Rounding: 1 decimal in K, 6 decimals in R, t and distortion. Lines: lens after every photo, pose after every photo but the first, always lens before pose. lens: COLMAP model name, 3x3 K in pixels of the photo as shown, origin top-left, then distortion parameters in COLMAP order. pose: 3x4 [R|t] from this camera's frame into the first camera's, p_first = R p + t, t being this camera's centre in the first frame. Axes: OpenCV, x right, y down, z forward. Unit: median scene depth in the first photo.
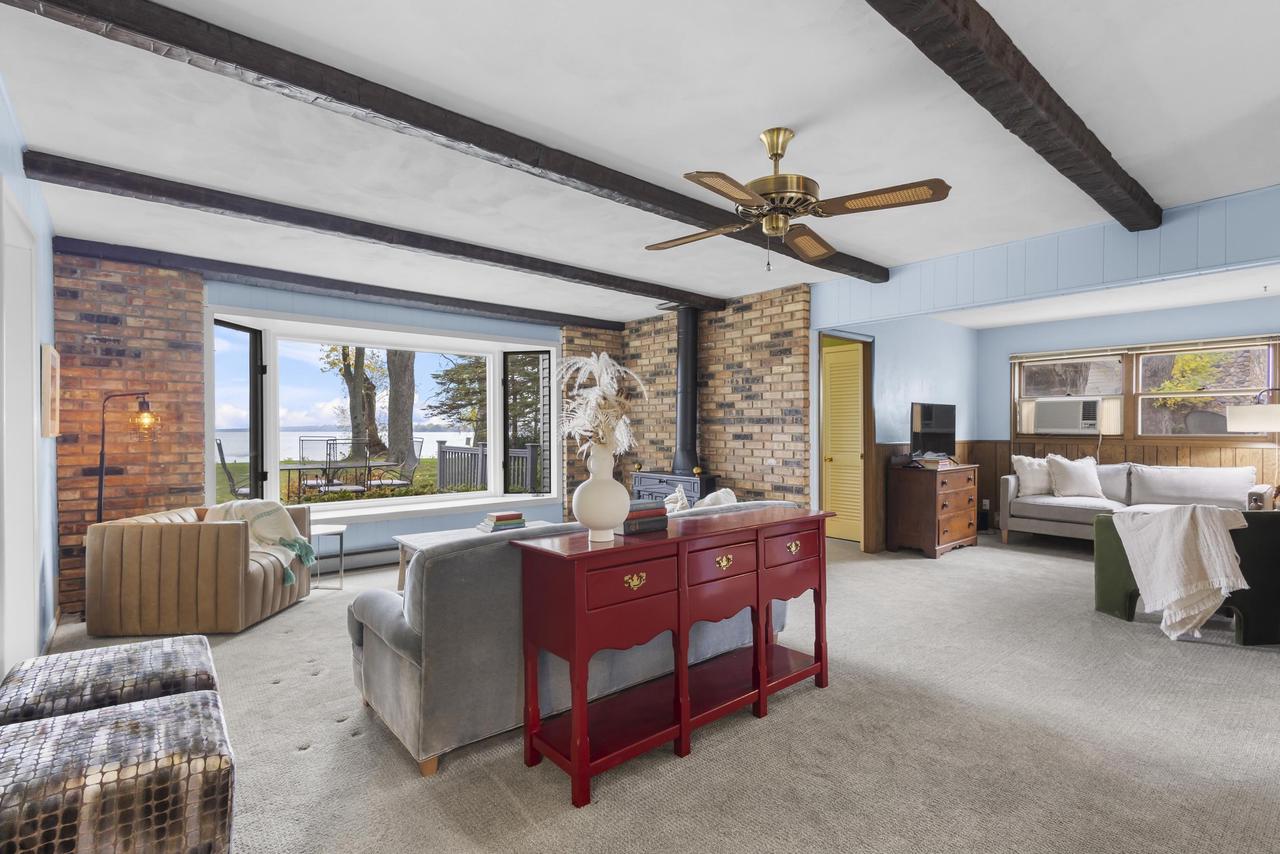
lens RADIAL K [[591.0, 0, 640.5], [0, 591.0, 432.2], [0, 0, 1]] dist [0.012449, 0.000416]
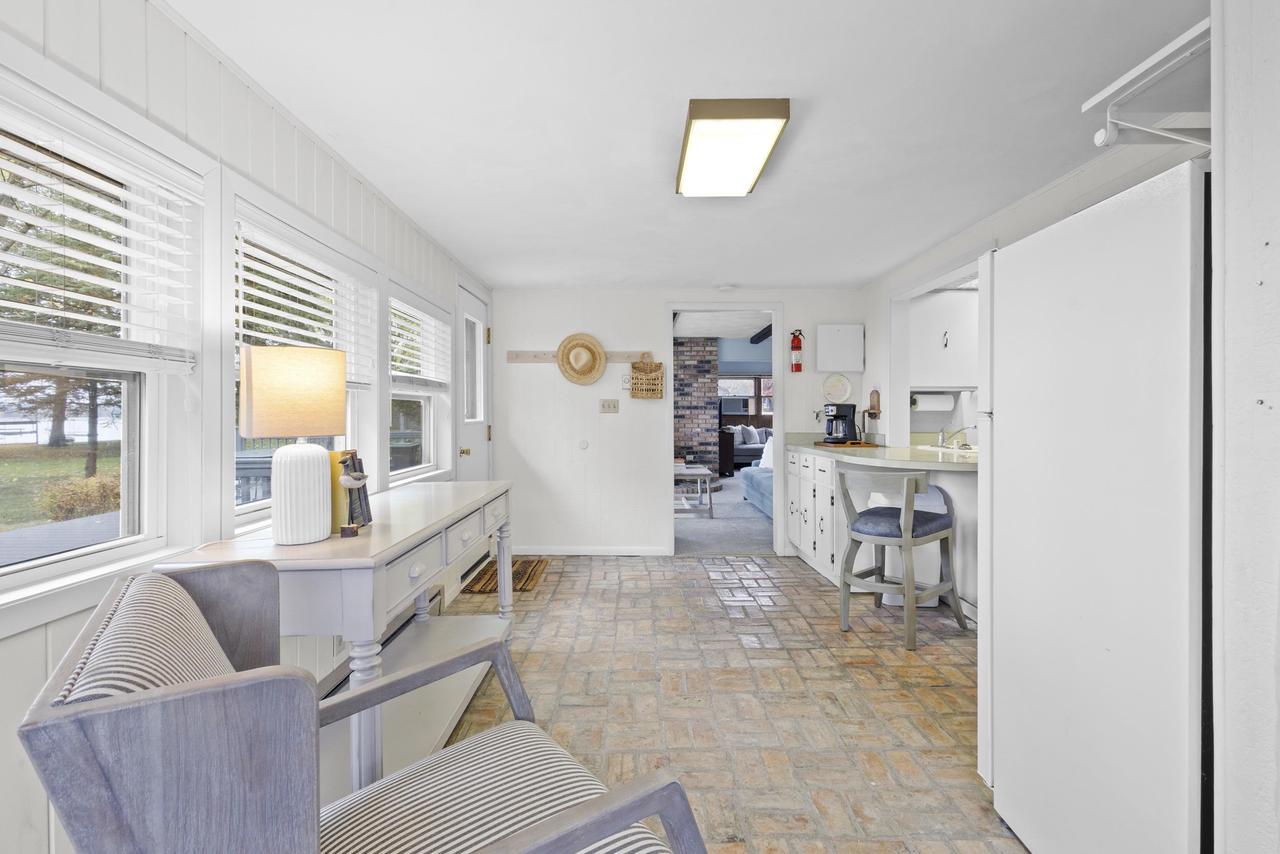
lens RADIAL K [[597.9, 0, 638.6], [0, 597.9, 418.1], [0, 0, 1]] dist [0.011587, -0.001331]
pose [[0.633530, -0.008853, 0.773667, -1.313357], [0.007755, 0.999957, 0.005092, 0.002016], [-0.773679, 0.002774, 0.633572, -0.040758]]
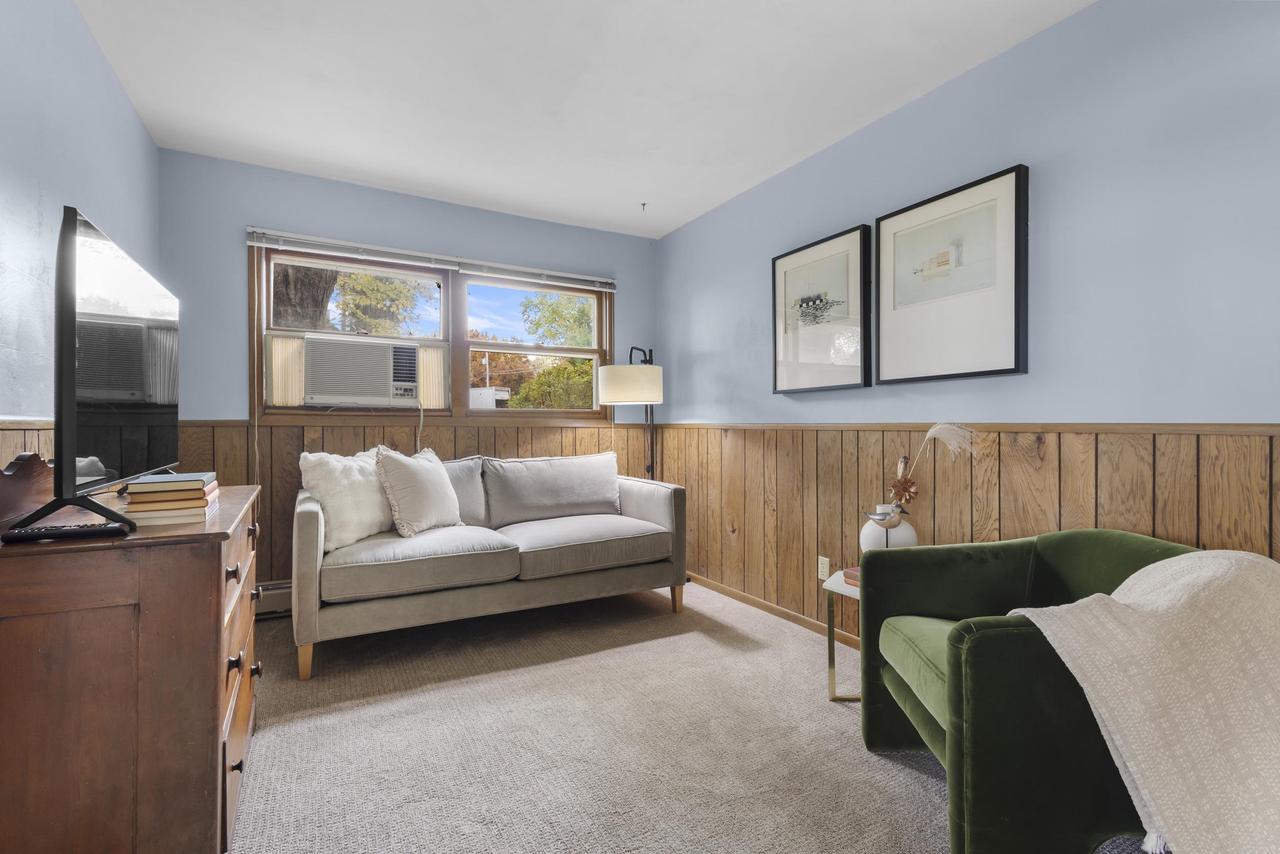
lens RADIAL K [[582.4, 0, 639.4], [0, 582.4, 430.4], [0, 0, 1]] dist [0.000345, -0.000104]
pose [[0.189853, -0.008187, 0.981778, 0.323545], [0.006217, 0.999955, 0.007136, 0.026108], [-0.981793, 0.004749, 0.189895, 0.823576]]
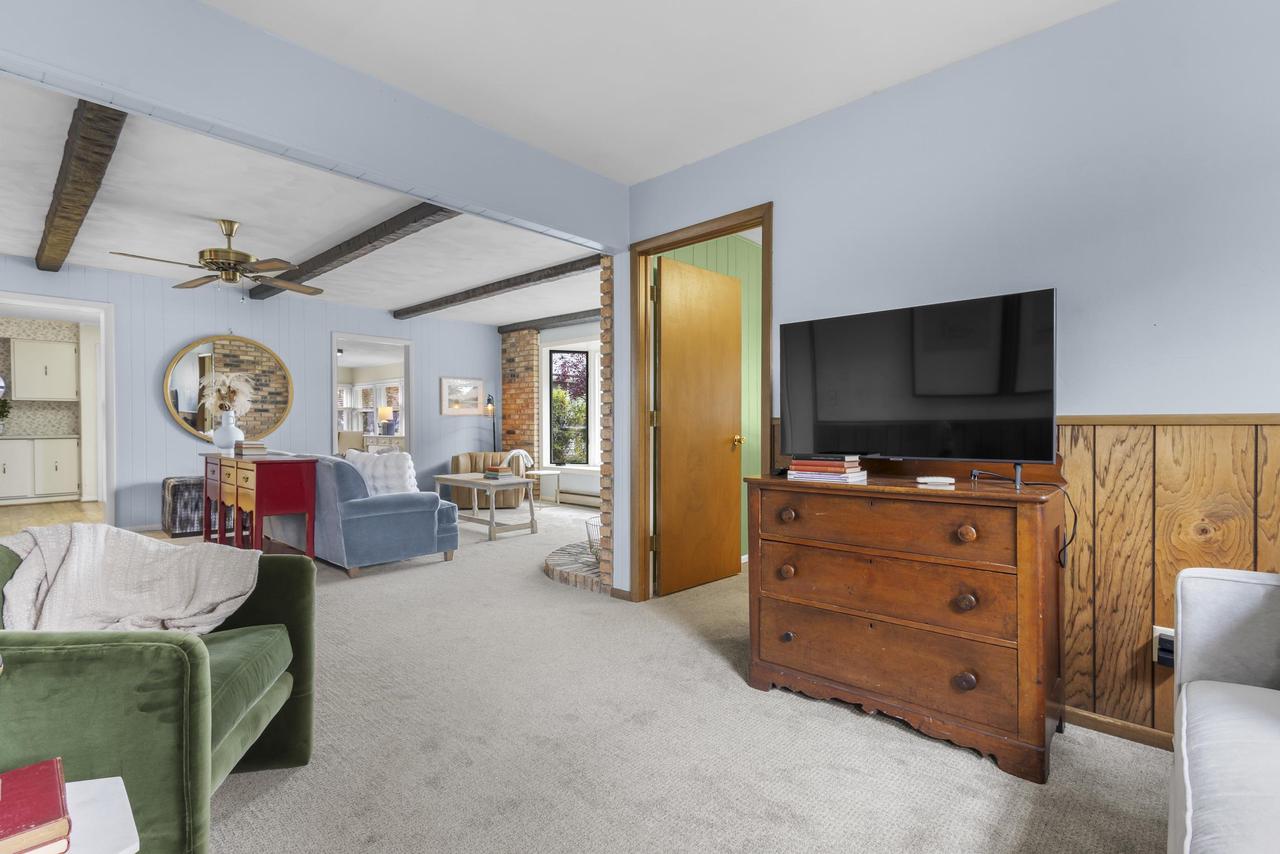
lens RADIAL K [[582.4, 0, 639.4], [0, 582.4, 430.4], [0, 0, 1]] dist [0.000345, -0.000104]
pose [[0.138551, 0.011813, -0.990285, 0.907312], [-0.004888, 0.999925, 0.011244, 0.024896], [0.990343, 0.003282, 0.138598, 0.875165]]
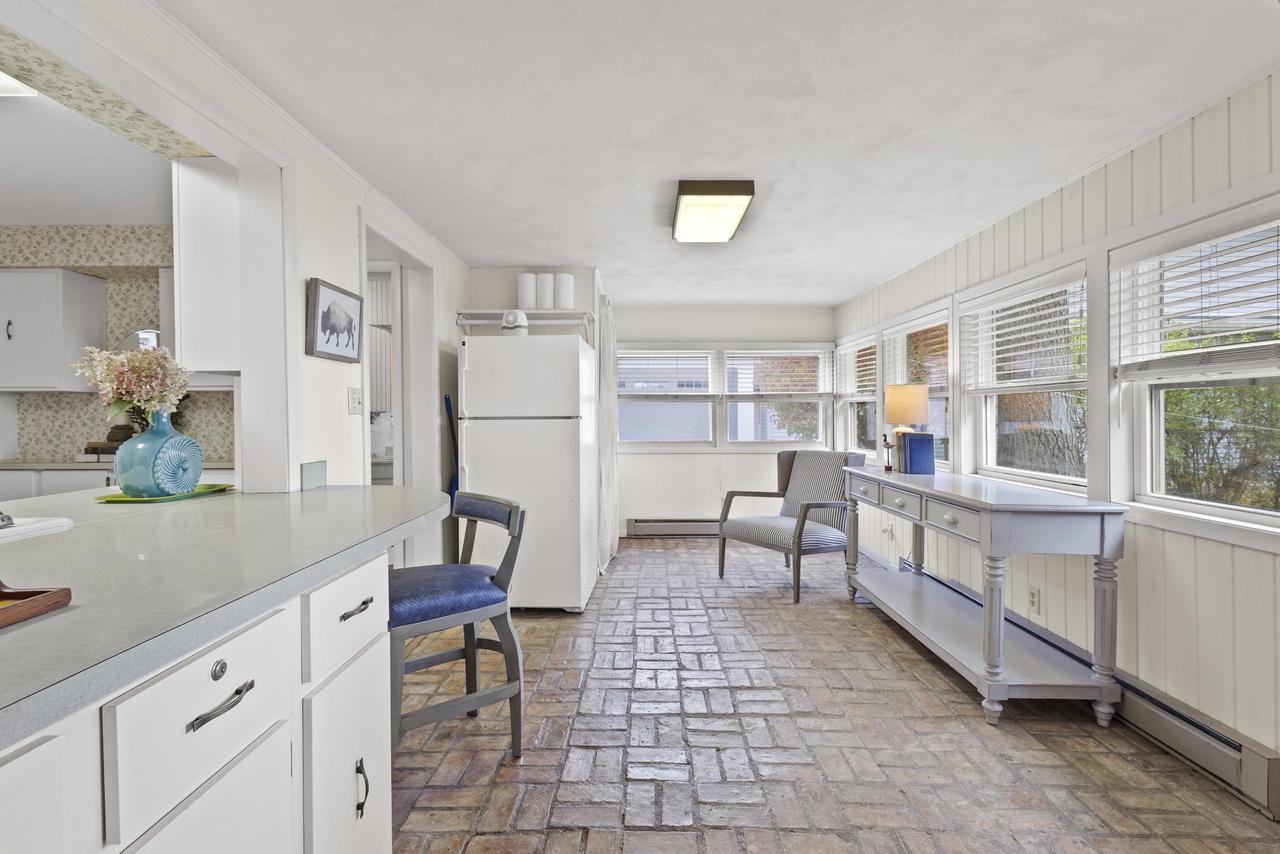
lens RADIAL K [[590.9, 0, 640.1], [0, 590.9, 423.8], [0, 0, 1]] dist [0.009935, -0.000949]
pose [[-0.641901, 0.014652, -0.766647, -0.474280], [0.000858, 0.999831, 0.018390, 0.002114], [0.766787, 0.011147, -0.641805, 0.491228]]
